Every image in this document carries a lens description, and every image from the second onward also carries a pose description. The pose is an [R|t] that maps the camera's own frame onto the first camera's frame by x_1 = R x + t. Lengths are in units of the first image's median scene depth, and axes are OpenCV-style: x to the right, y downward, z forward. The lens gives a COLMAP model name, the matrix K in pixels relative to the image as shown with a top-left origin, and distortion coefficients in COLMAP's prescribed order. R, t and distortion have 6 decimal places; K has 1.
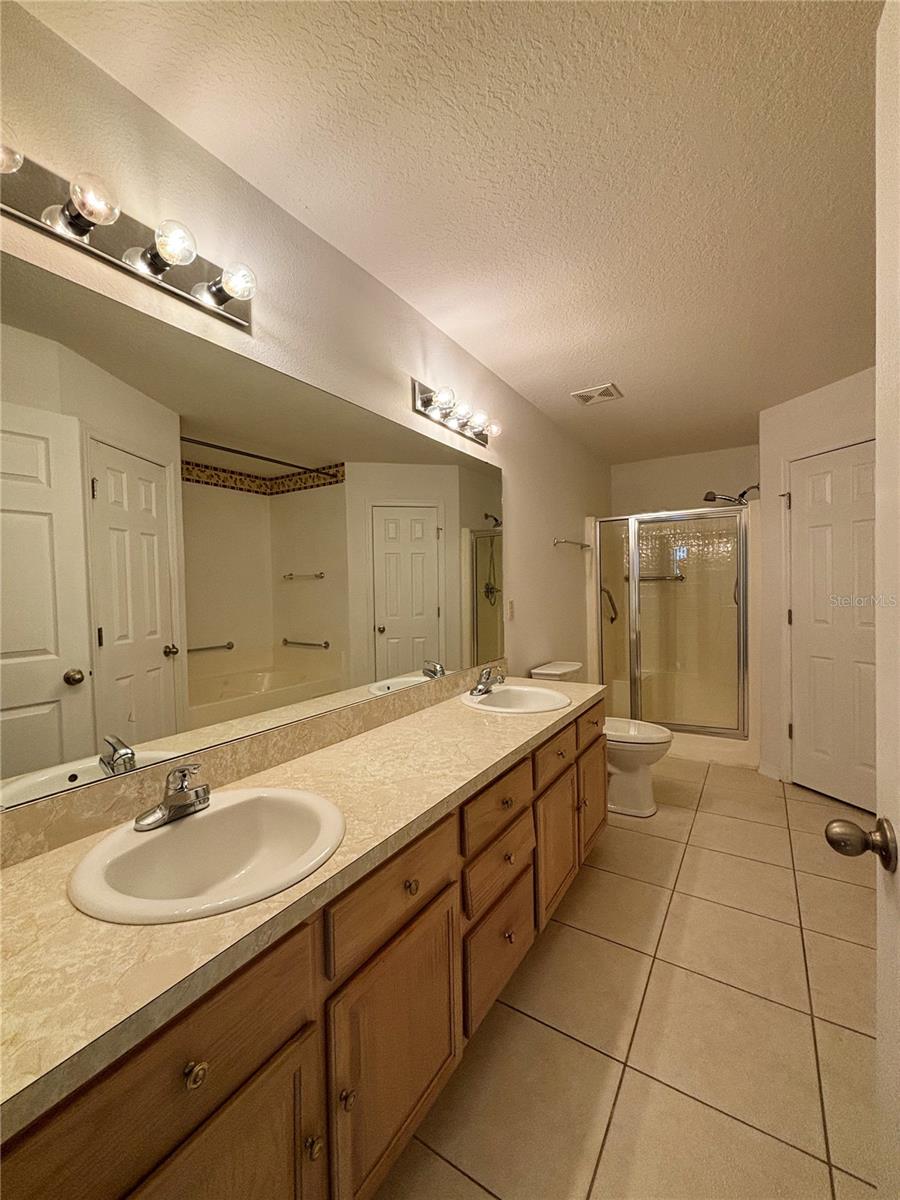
lens RADIAL K [[483.4, 0, 456.7], [0, 483.4, 601.8], [0, 0, 1]] dist [0.000031, -0.000365]
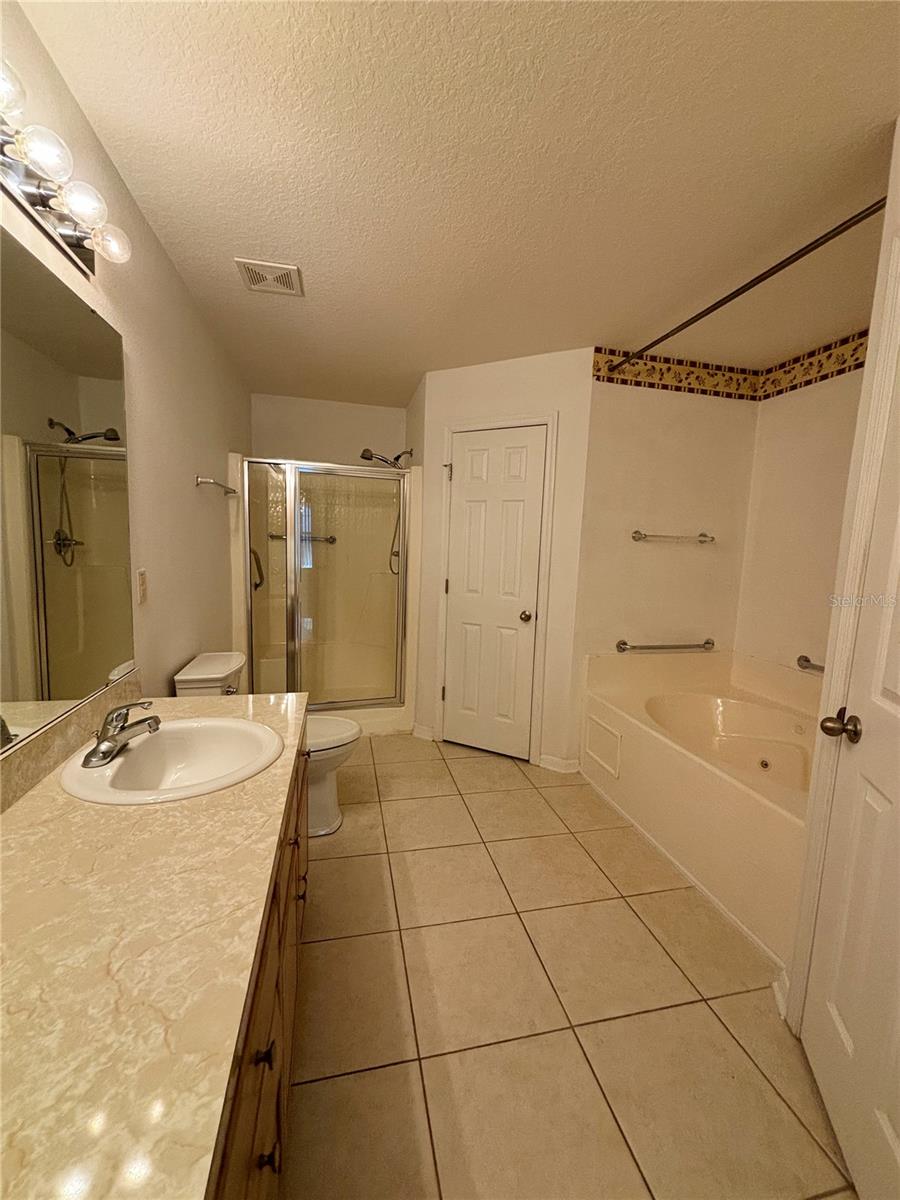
lens RADIAL K [[483.4, 0, 456.7], [0, 483.4, 601.8], [0, 0, 1]] dist [0.000031, -0.000365]
pose [[0.706109, -0.037510, 0.707109, -0.031612], [-0.032868, 0.995783, 0.085645, -0.024403], [-0.707340, -0.083715, 0.701899, 0.249295]]
